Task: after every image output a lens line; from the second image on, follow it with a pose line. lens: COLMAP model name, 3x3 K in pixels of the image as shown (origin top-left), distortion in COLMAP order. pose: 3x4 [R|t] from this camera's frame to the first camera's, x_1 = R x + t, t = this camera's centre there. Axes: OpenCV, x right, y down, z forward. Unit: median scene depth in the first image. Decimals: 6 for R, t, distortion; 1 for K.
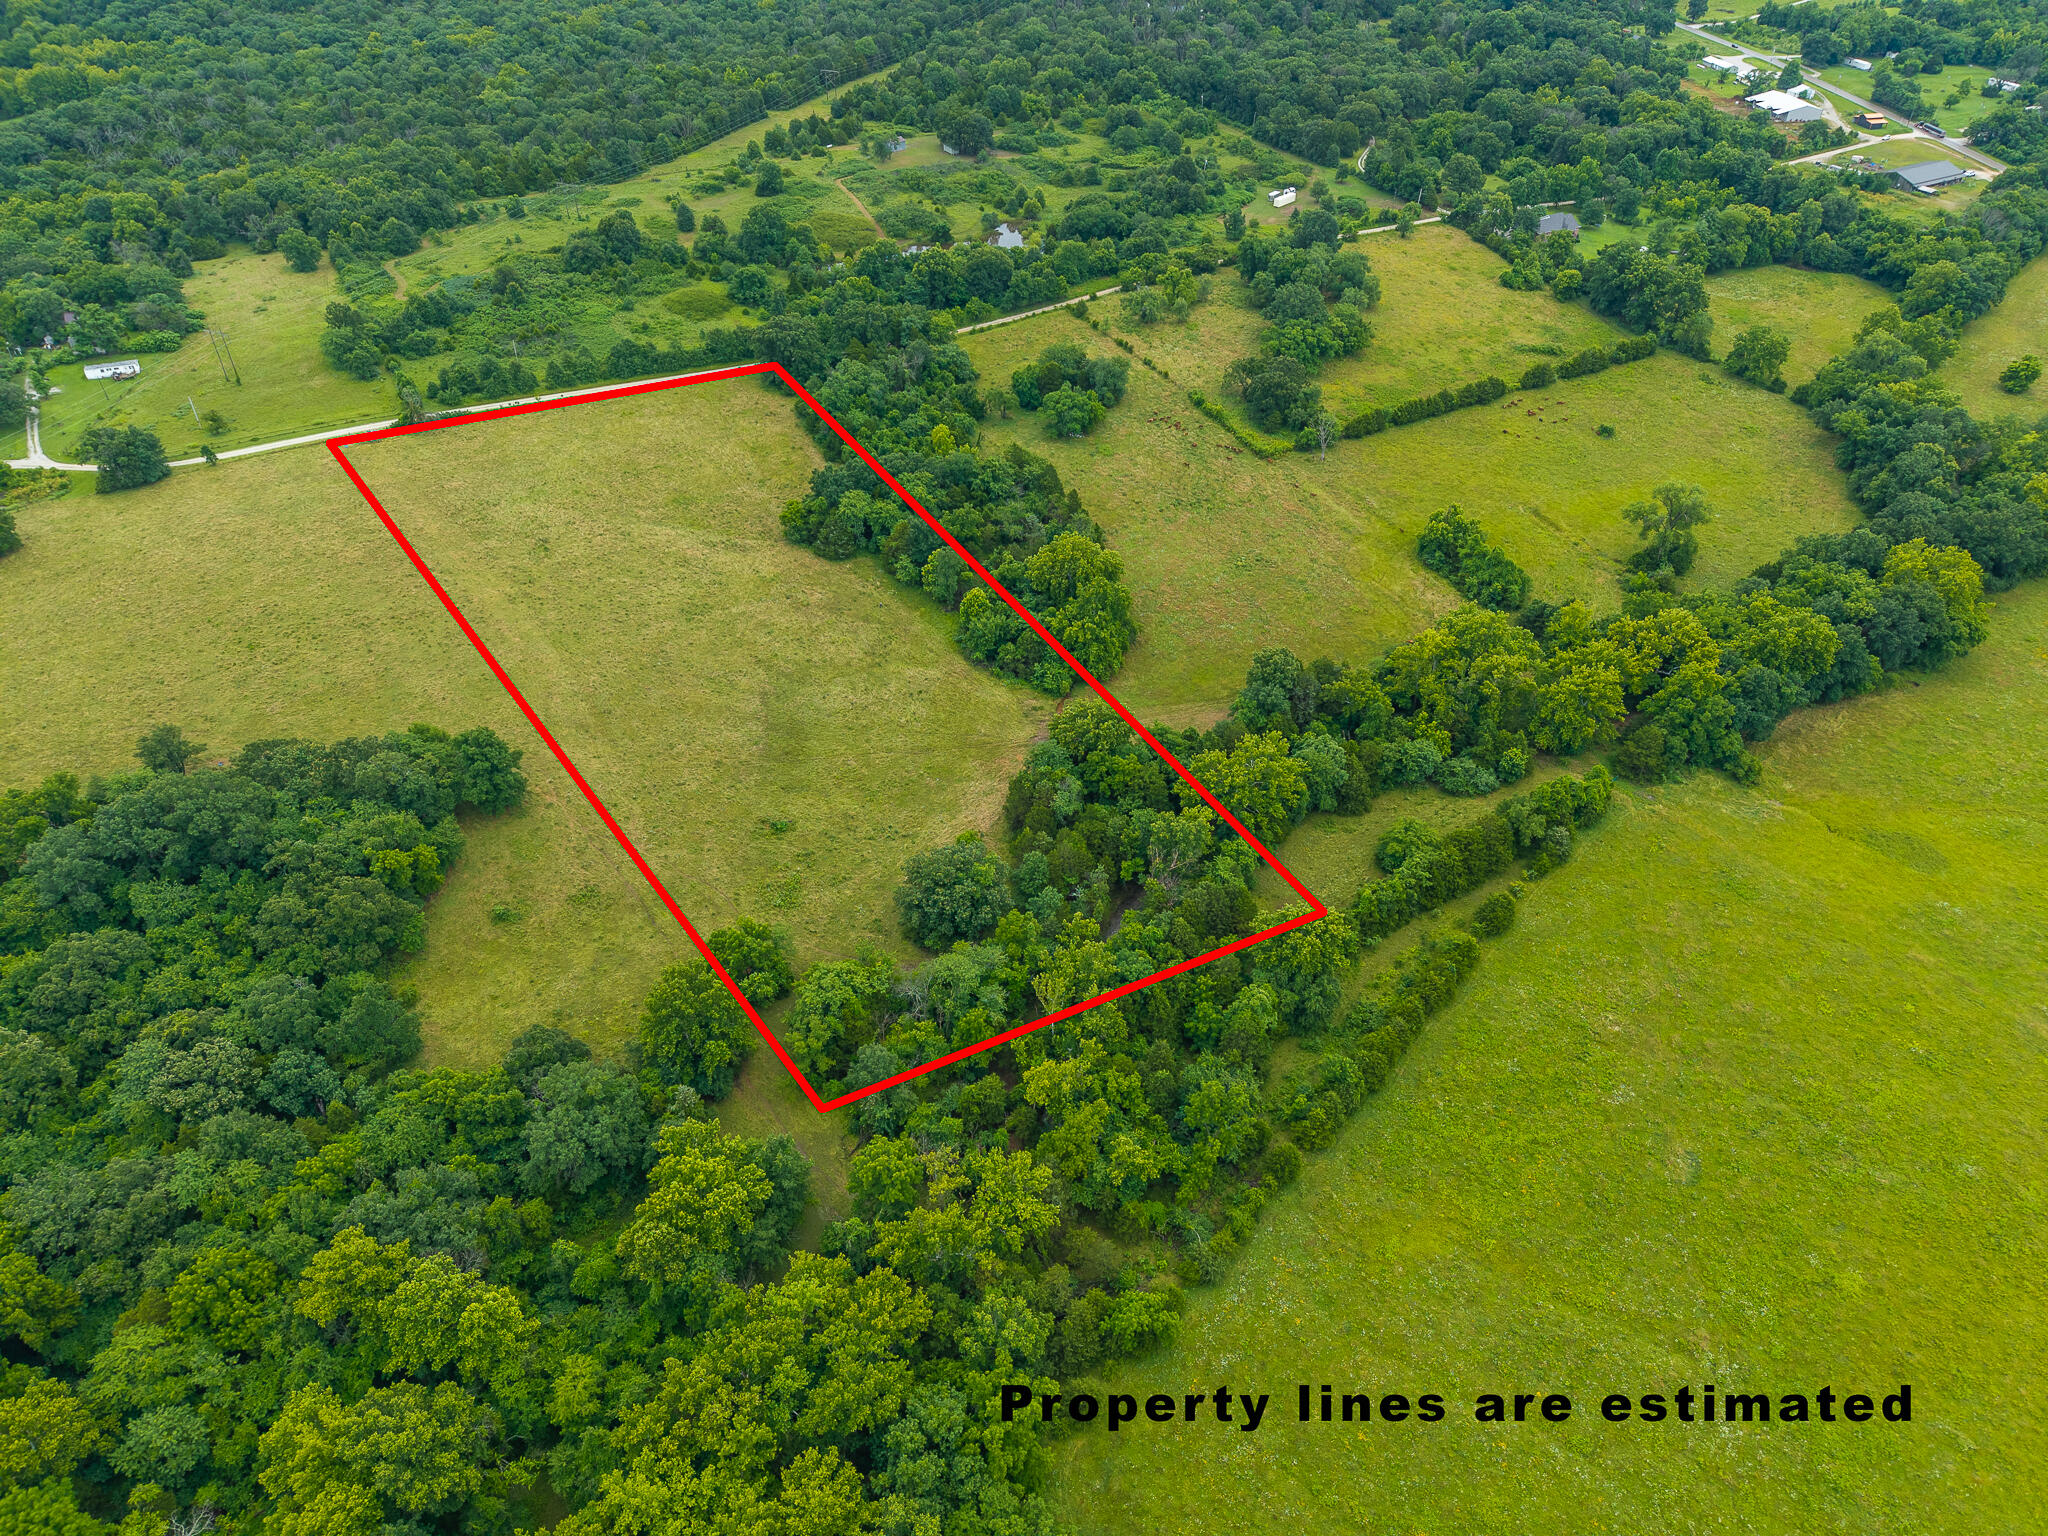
lens RADIAL K [[1393.0, 0, 1024.0], [0, 1393.0, 768.0], [0, 0, 1]] dist [0.025402, -0.026698]
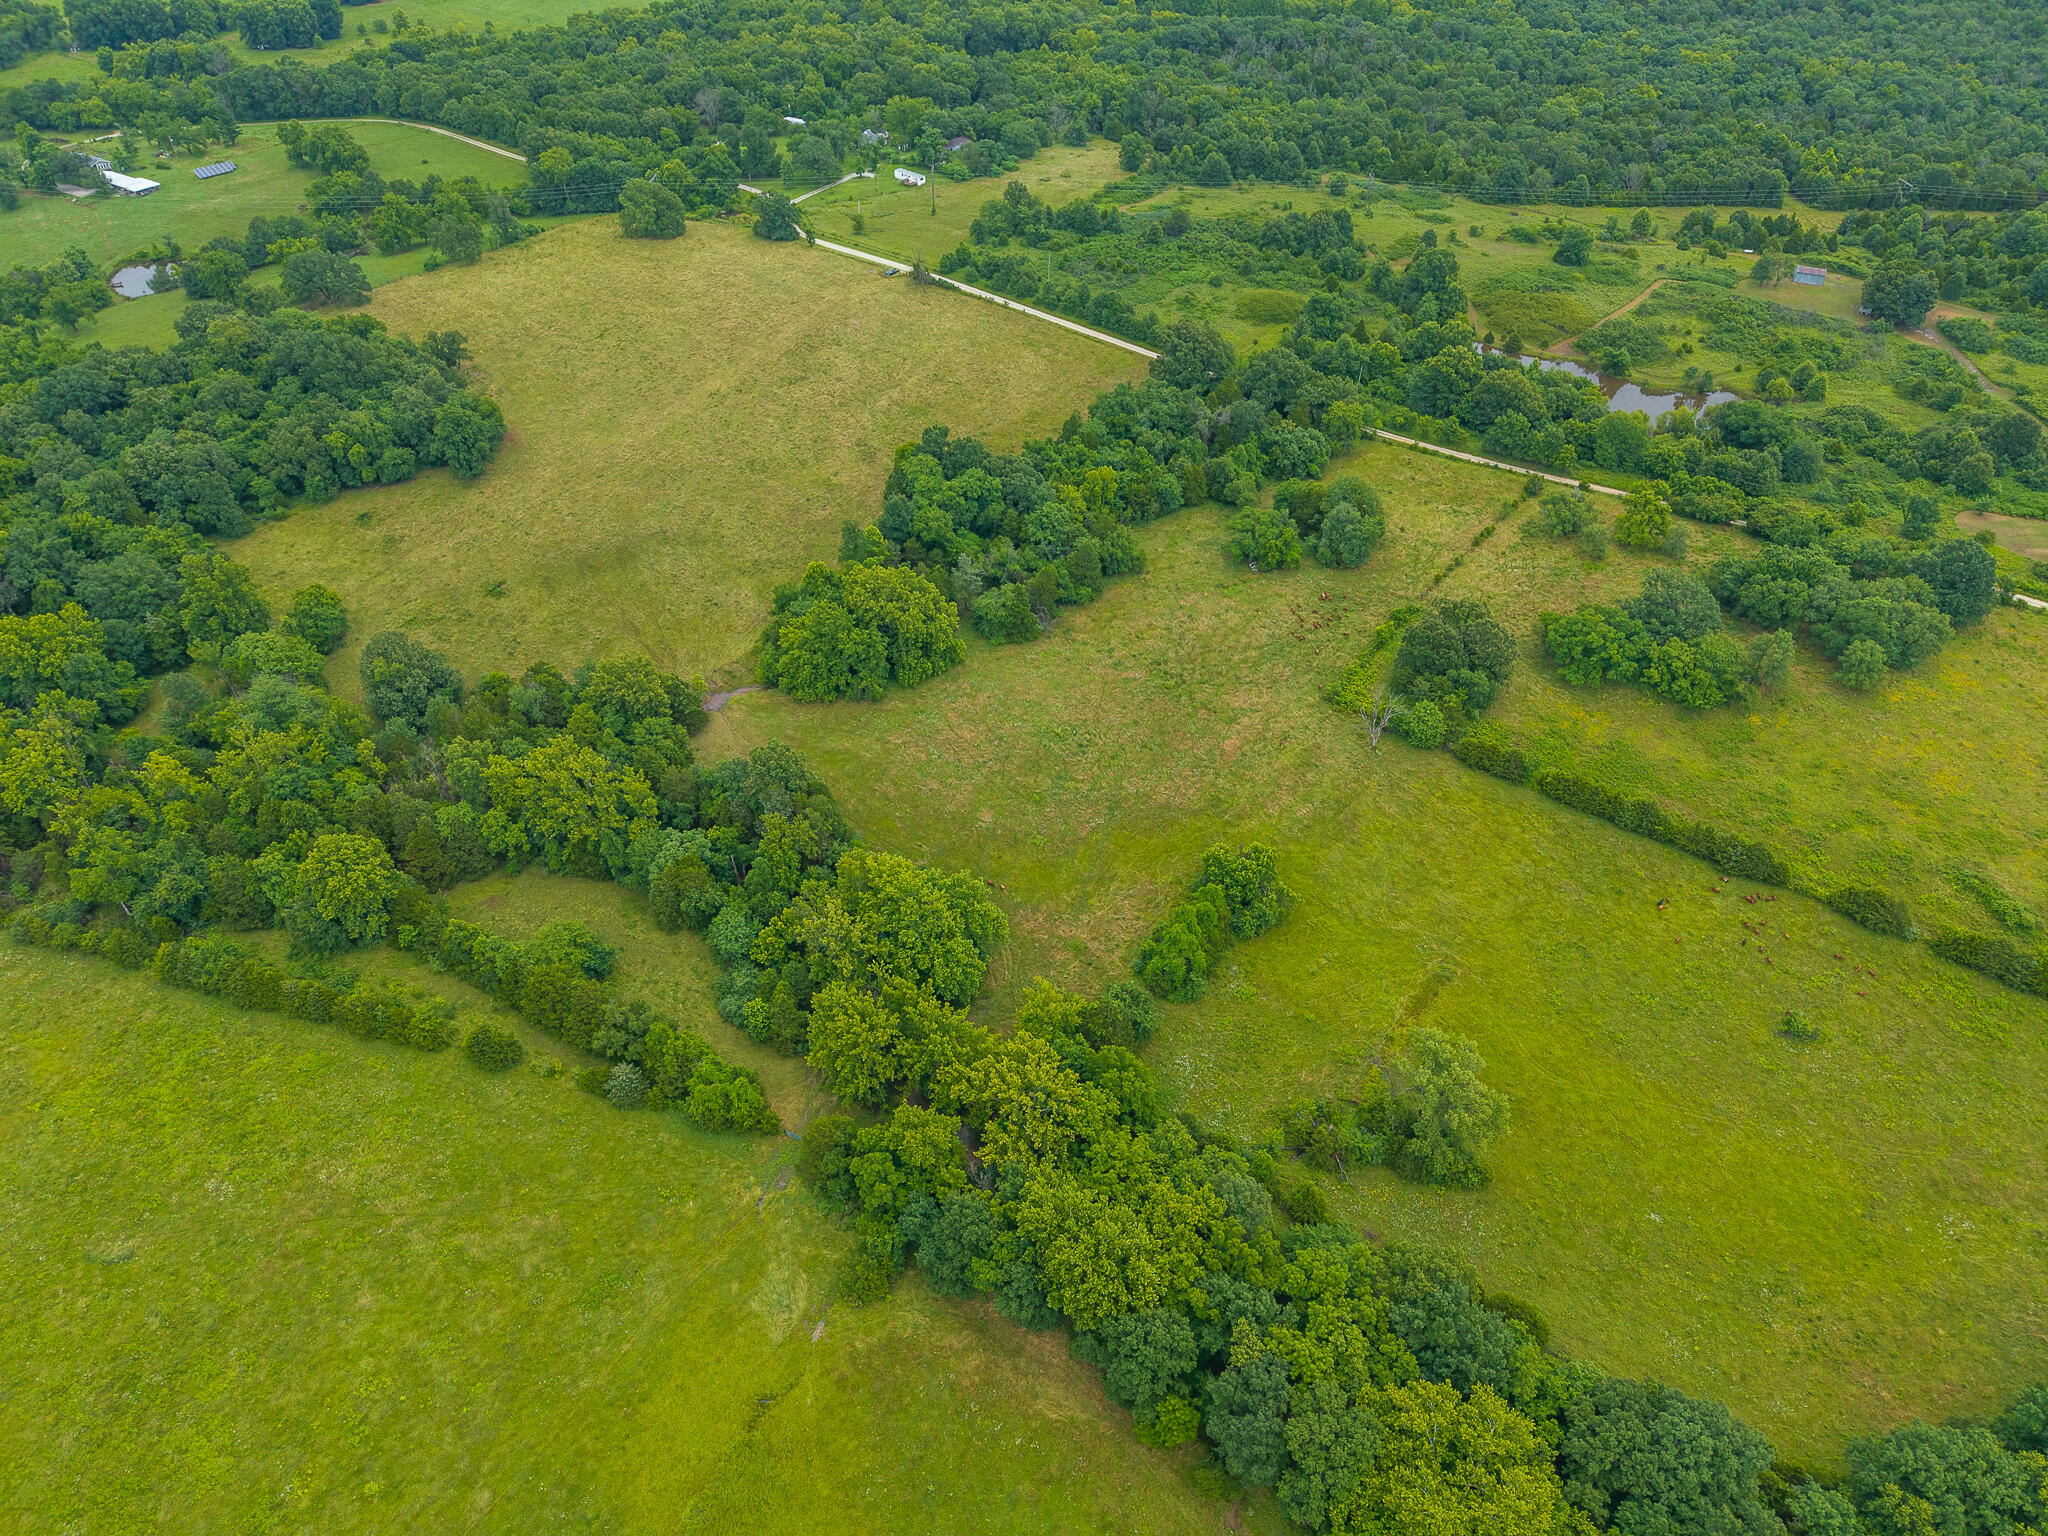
lens RADIAL K [[1403.0, 0, 1048.6], [0, 1403.0, 765.9], [0, 0, 1]] dist [0.016764, -0.012834]
pose [[0.402253, 0.576513, -0.711214, 0.753360], [-0.581060, 0.761086, 0.288300, -0.366496], [0.707503, 0.297289, 0.641138, 0.471476]]
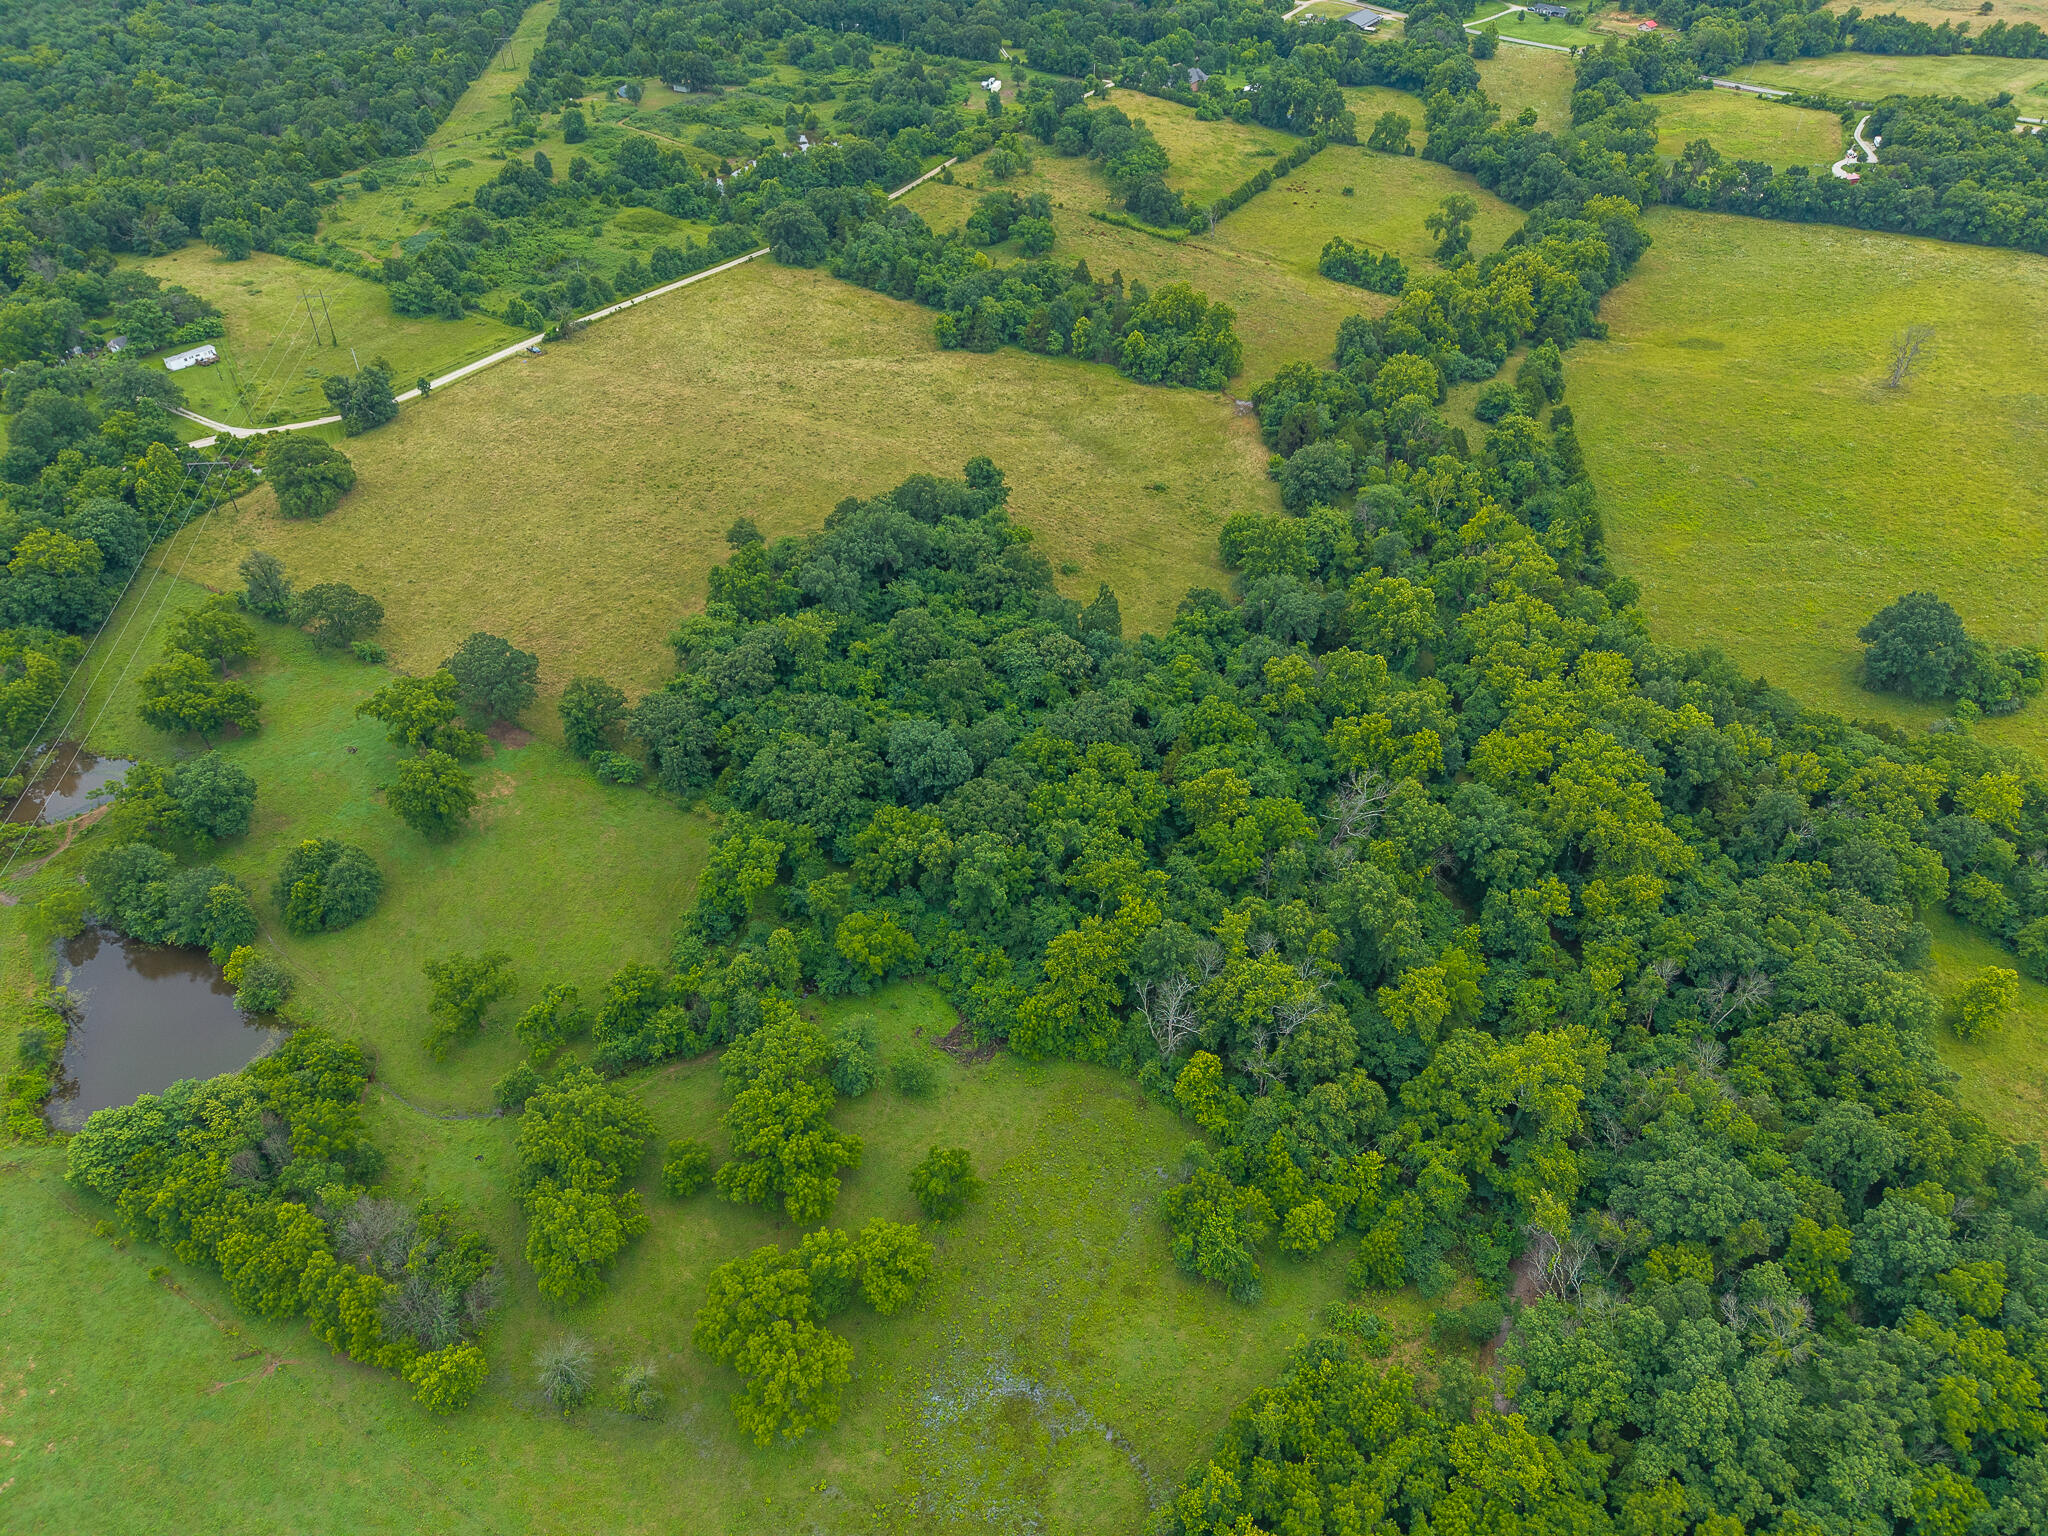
lens RADIAL K [[1403.0, 0, 1048.6], [0, 1403.0, 765.9], [0, 0, 1]] dist [0.016764, -0.012834]
pose [[0.857622, -0.319430, 0.403050, -0.723035], [0.318677, 0.945200, 0.071009, 0.133666], [-0.403646, 0.067544, 0.912419, -0.170683]]
